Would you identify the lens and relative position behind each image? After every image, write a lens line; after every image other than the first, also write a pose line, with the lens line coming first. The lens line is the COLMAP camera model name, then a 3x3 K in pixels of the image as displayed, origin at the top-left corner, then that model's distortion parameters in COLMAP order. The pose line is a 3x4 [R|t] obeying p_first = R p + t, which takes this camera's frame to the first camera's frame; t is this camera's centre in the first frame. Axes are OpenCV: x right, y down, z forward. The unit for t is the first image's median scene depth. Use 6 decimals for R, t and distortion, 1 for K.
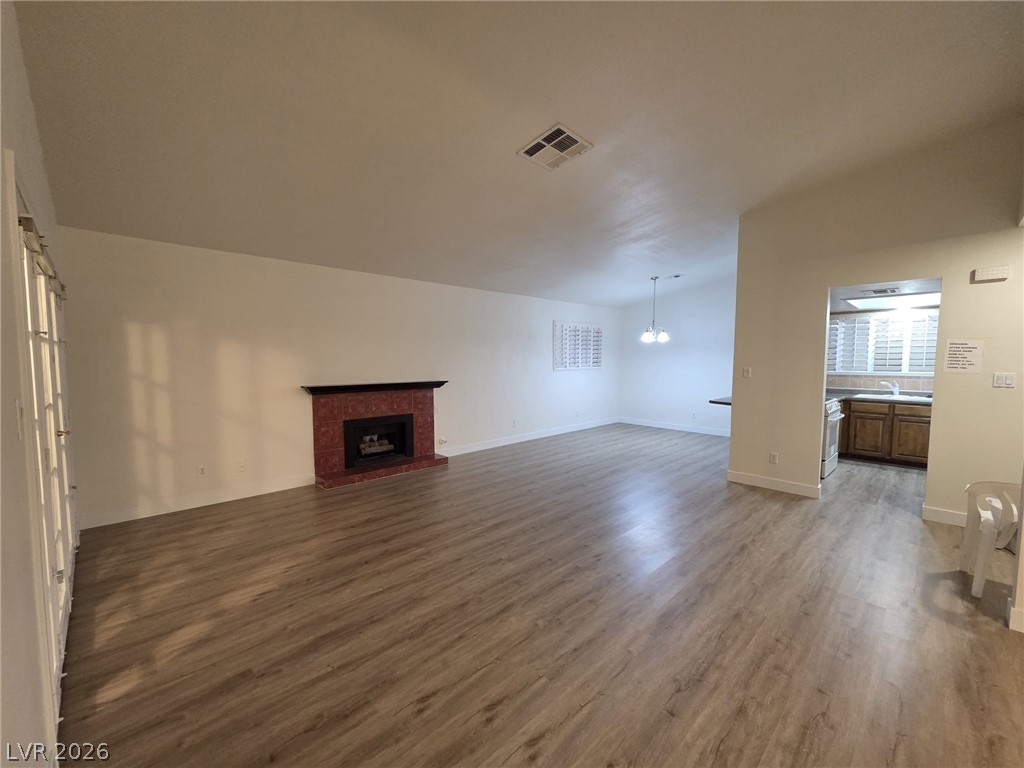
lens RADIAL K [[421.7, 0, 518.9], [0, 421.7, 385.6], [0, 0, 1]] dist [0.003677, -0.002288]
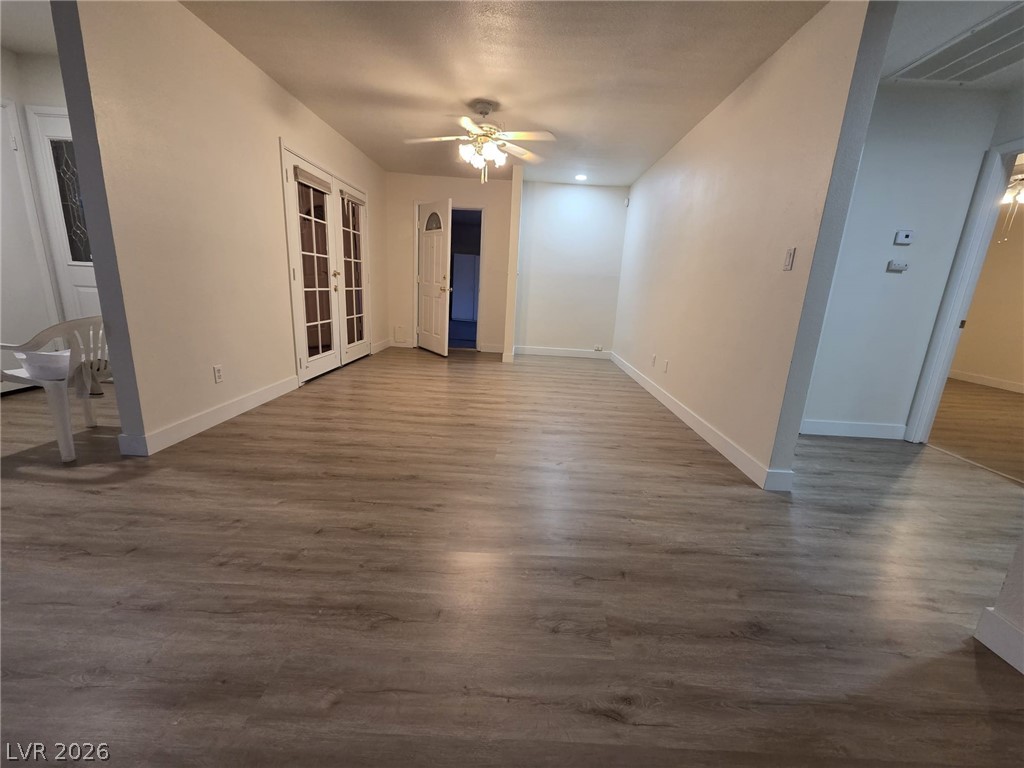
lens RADIAL K [[421.7, 0, 525.1], [0, 421.7, 381.8], [0, 0, 1]] dist [0.003677, -0.002288]
pose [[-0.702668, -0.205411, 0.681222, -0.070930], [-0.008937, 0.959894, 0.280222, 0.048947], [-0.711461, 0.190815, -0.676323, 0.474883]]
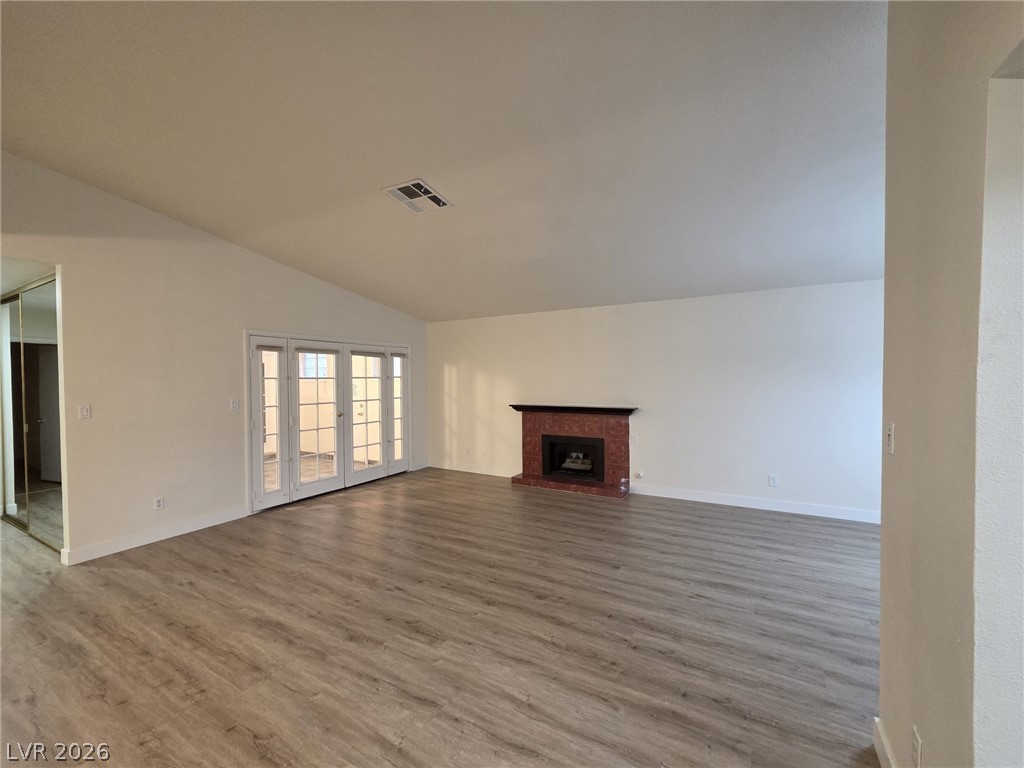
lens RADIAL K [[421.7, 0, 521.8], [0, 421.7, 386.9], [0, 0, 1]] dist [0.003677, -0.002288]
pose [[0.263437, 0.016266, -0.964540, 0.764720], [-0.056859, 0.998381, 0.001307, -0.053889], [0.963000, 0.054498, 0.263935, 0.629292]]
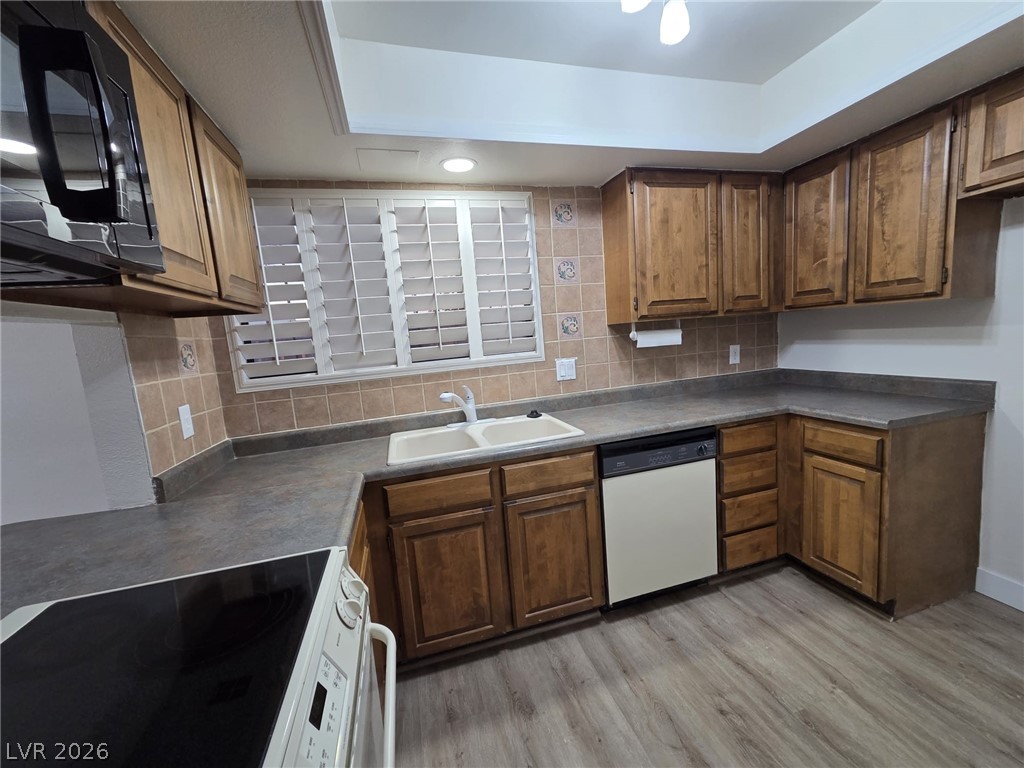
lens RADIAL K [[421.7, 0, 514.6], [0, 421.7, 391.0], [0, 0, 1]] dist [0.003677, -0.002288]
pose [[0.484100, -0.164724, 0.859368, 0.732943], [0.135961, 0.984353, 0.112091, -0.050125], [-0.864385, 0.062577, 0.498922, 0.958676]]
